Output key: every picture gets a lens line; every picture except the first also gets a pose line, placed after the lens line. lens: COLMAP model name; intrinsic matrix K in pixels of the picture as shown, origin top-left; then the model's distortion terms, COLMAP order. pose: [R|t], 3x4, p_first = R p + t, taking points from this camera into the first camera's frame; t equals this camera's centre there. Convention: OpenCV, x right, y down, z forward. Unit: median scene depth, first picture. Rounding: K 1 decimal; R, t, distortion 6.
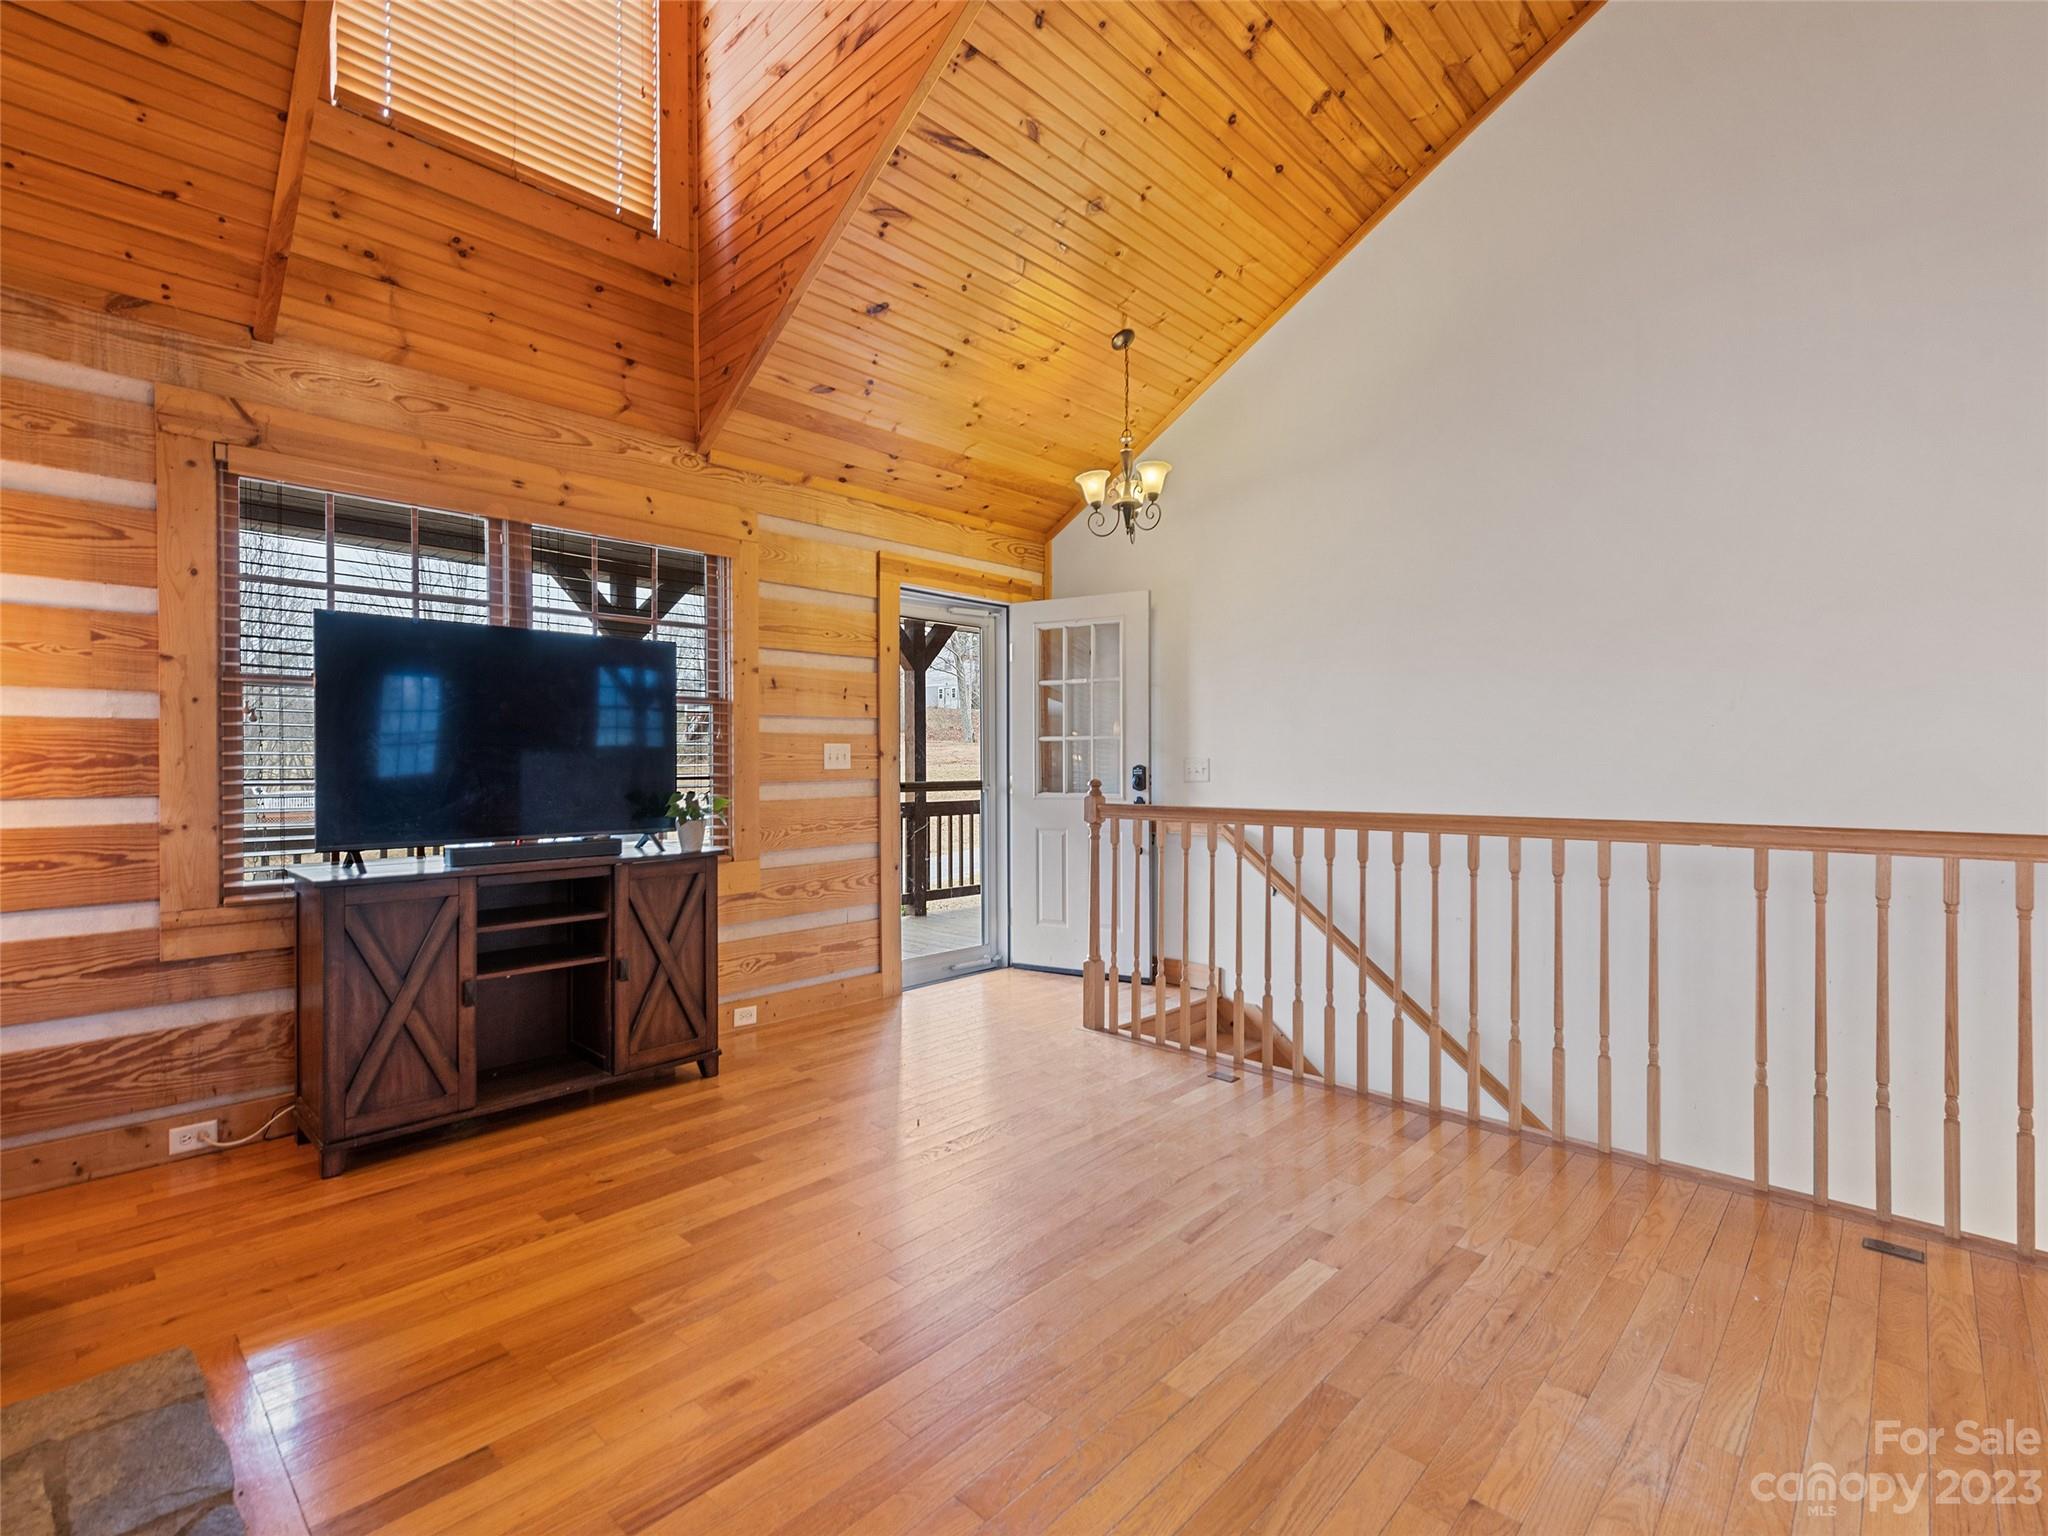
lens RADIAL K [[953.4, 0, 1017.2], [0, 953.4, 768.4], [0, 0, 1]] dist [0.018580, -0.003453]
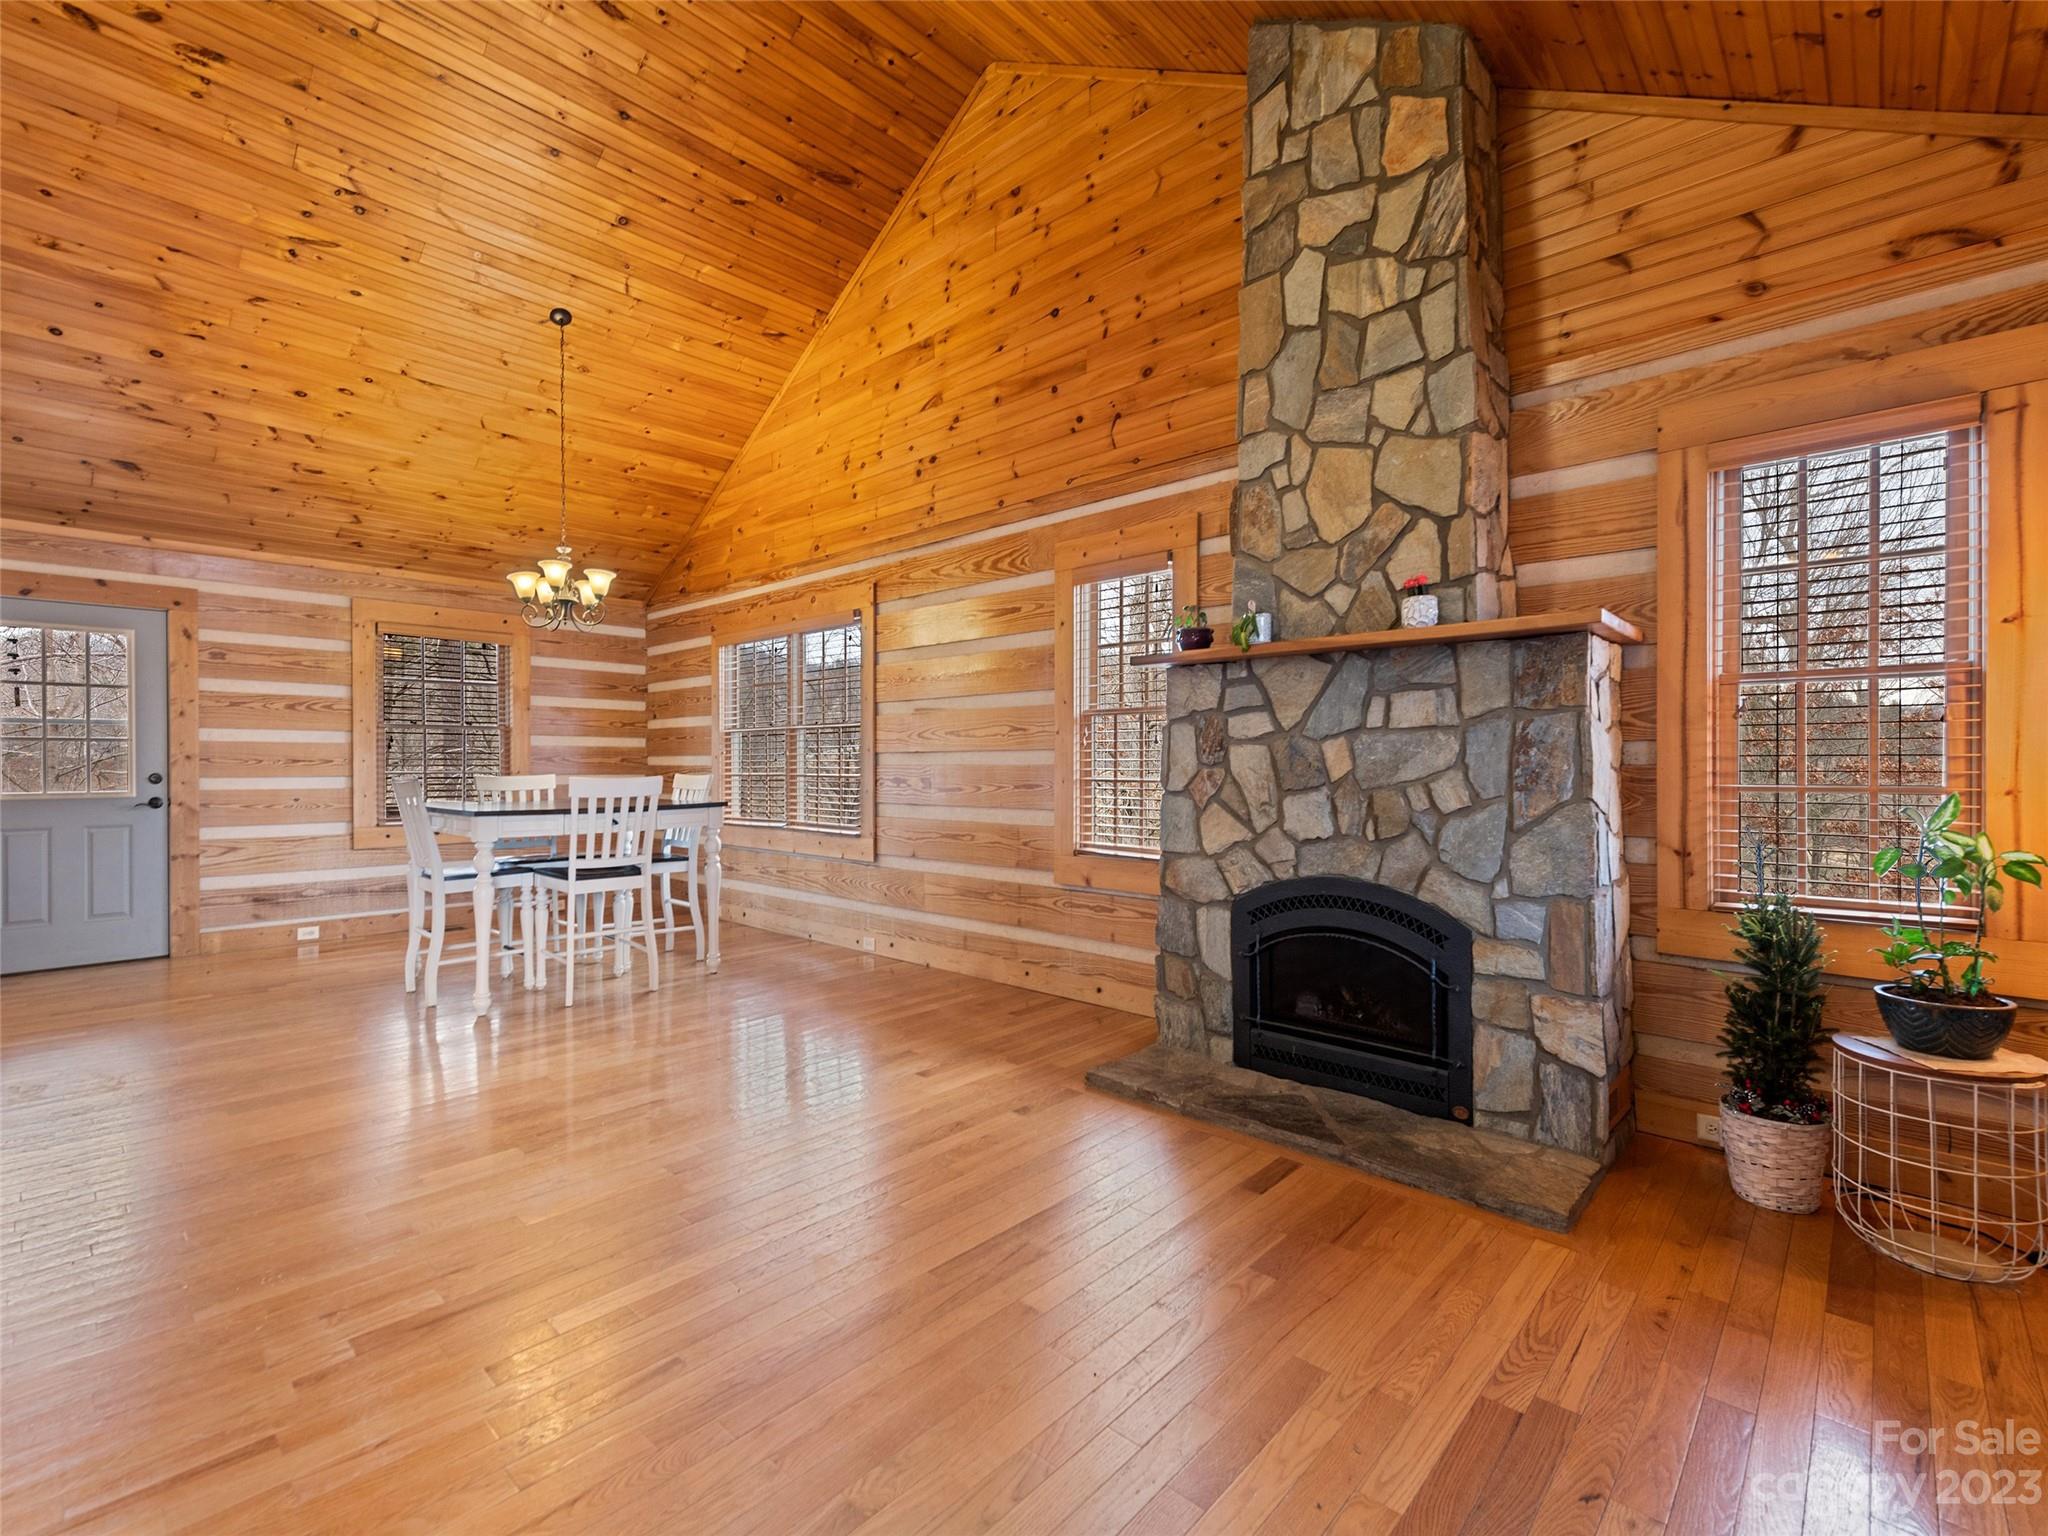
lens RADIAL K [[918.0, 0, 987.7], [0, 918.0, 761.5], [0, 0, 1]] dist [0.023193, -0.004028]
pose [[-0.999845, 0.004599, 0.017012, -0.075396], [0.004749, 0.999950, 0.008787, -0.009247], [-0.016971, 0.008867, -0.999817, 1.392379]]
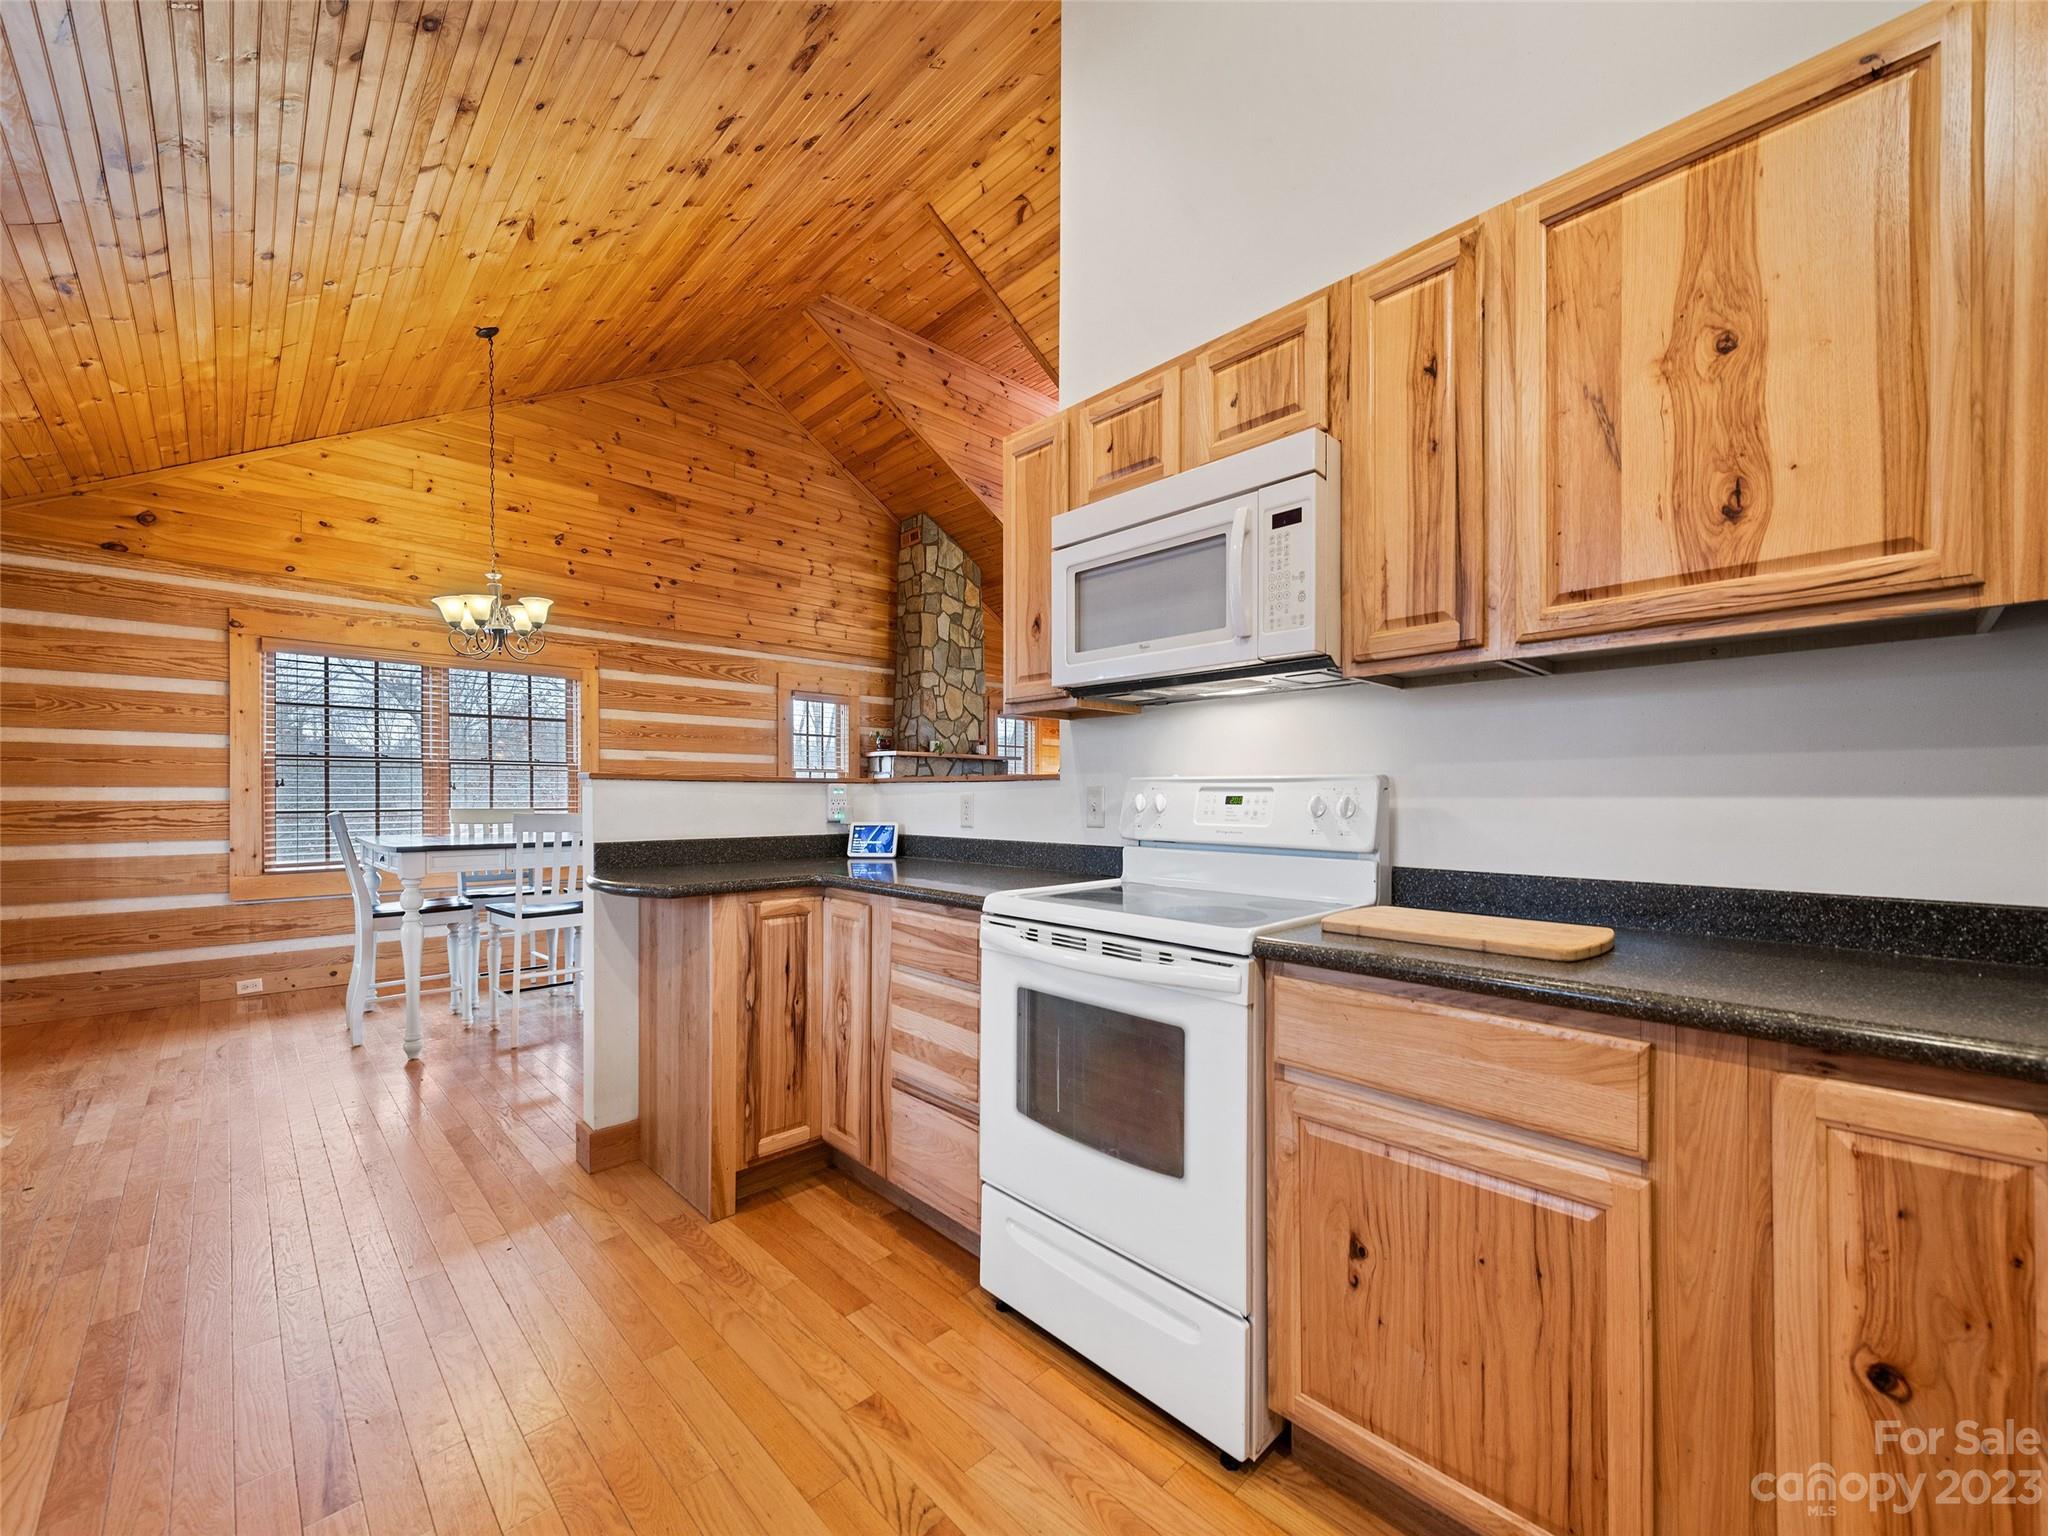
lens RADIAL K [[820.4, 0, 1022.7], [0, 820.4, 798.7], [0, 0, 1]] dist [0.014370, -0.001978]
pose [[-0.043580, 0.003687, -0.999043, 2.199229], [-0.006932, 0.999968, 0.003993, -0.004087], [0.999026, 0.007099, -0.043553, 0.680190]]
